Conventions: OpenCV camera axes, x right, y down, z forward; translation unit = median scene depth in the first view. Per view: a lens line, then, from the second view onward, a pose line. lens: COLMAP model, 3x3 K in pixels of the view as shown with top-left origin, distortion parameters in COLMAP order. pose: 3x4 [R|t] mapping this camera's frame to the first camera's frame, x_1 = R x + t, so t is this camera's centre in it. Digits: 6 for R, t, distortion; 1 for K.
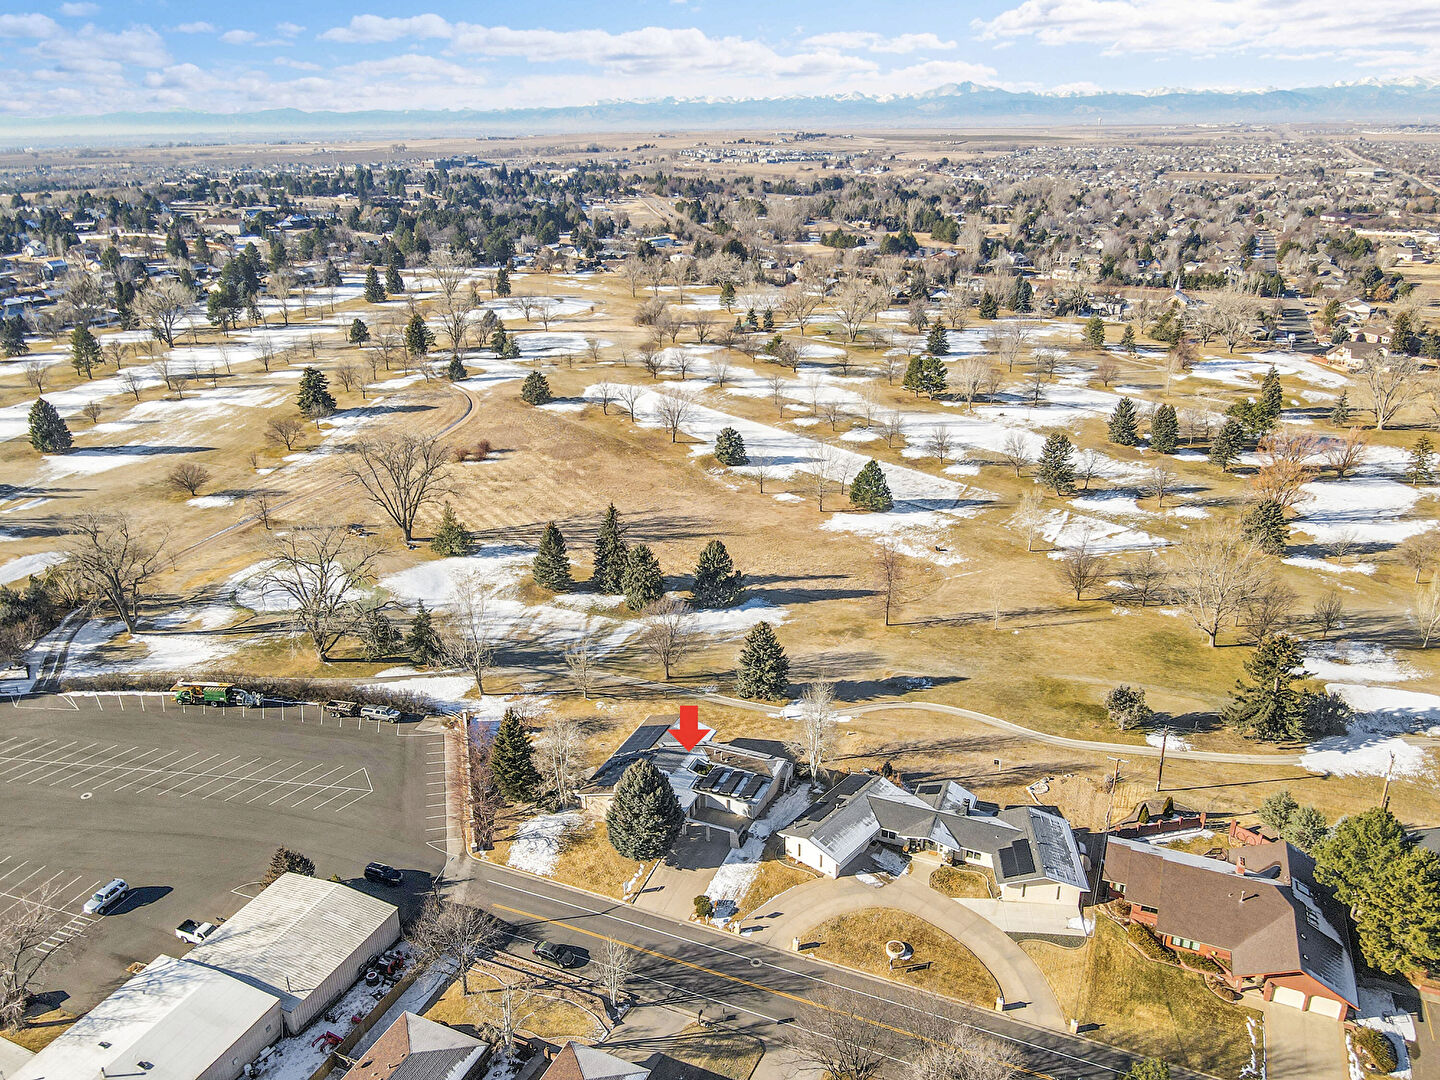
lens RADIAL K [[1061.2, 0, 718.9], [0, 1061.2, 535.0], [0, 0, 1]] dist [-0.008546, 0.035467]
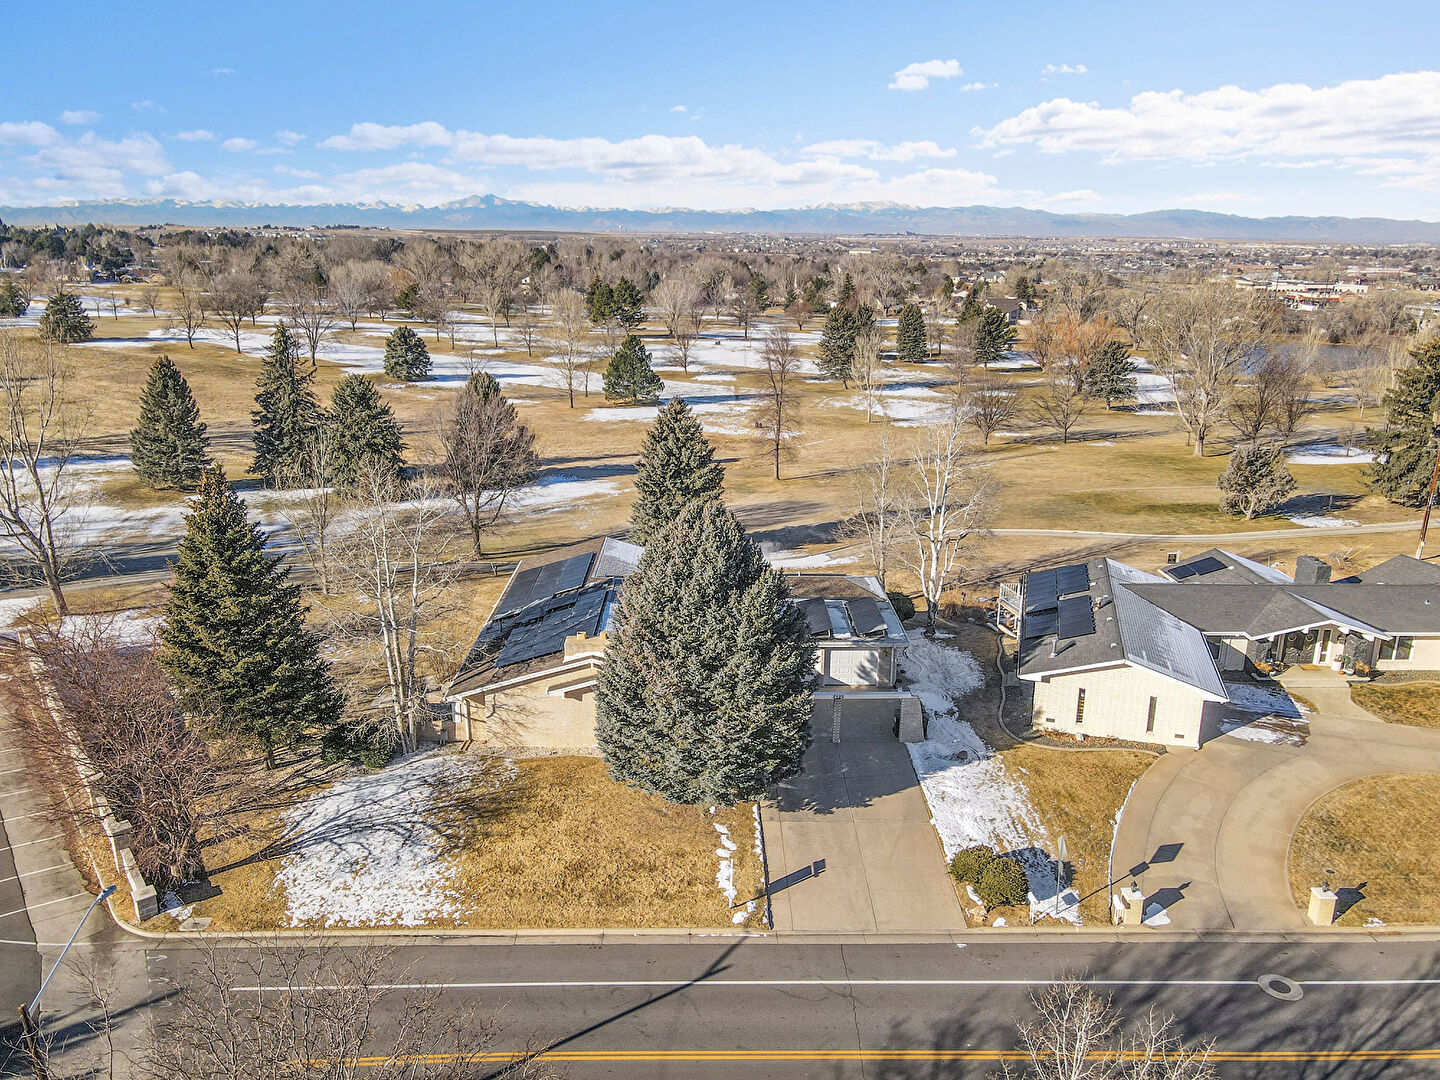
lens RADIAL K [[1061.2, 0, 718.9], [0, 1061.2, 535.0], [0, 0, 1]] dist [-0.008546, 0.035467]
pose [[0.914666, -0.095889, 0.392673, -0.147469], [0.132219, 0.988989, -0.066474, 0.180765], [-0.381975, 0.112720, 0.917273, 0.507015]]
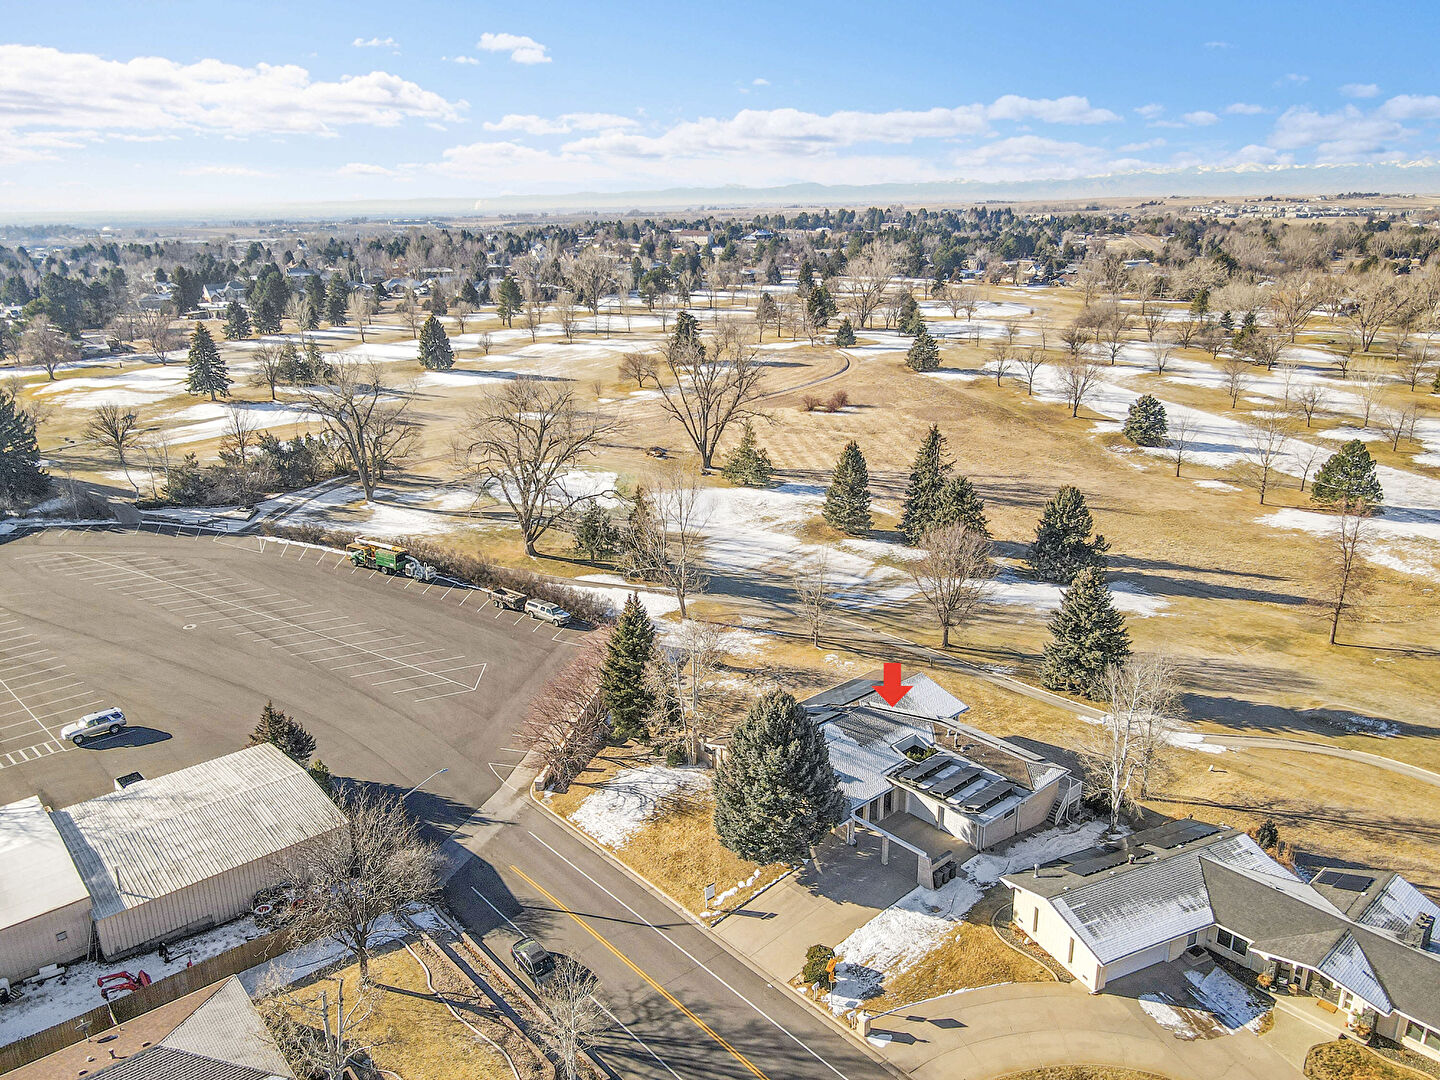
lens RADIAL K [[1061.2, 0, 718.9], [0, 1061.2, 535.0], [0, 0, 1]] dist [-0.008546, 0.035467]
pose [[0.903857, 0.128378, -0.408119, 0.092364], [-0.152845, 0.987860, -0.027764, 0.109954], [0.399600, 0.087474, 0.912506, 0.329020]]
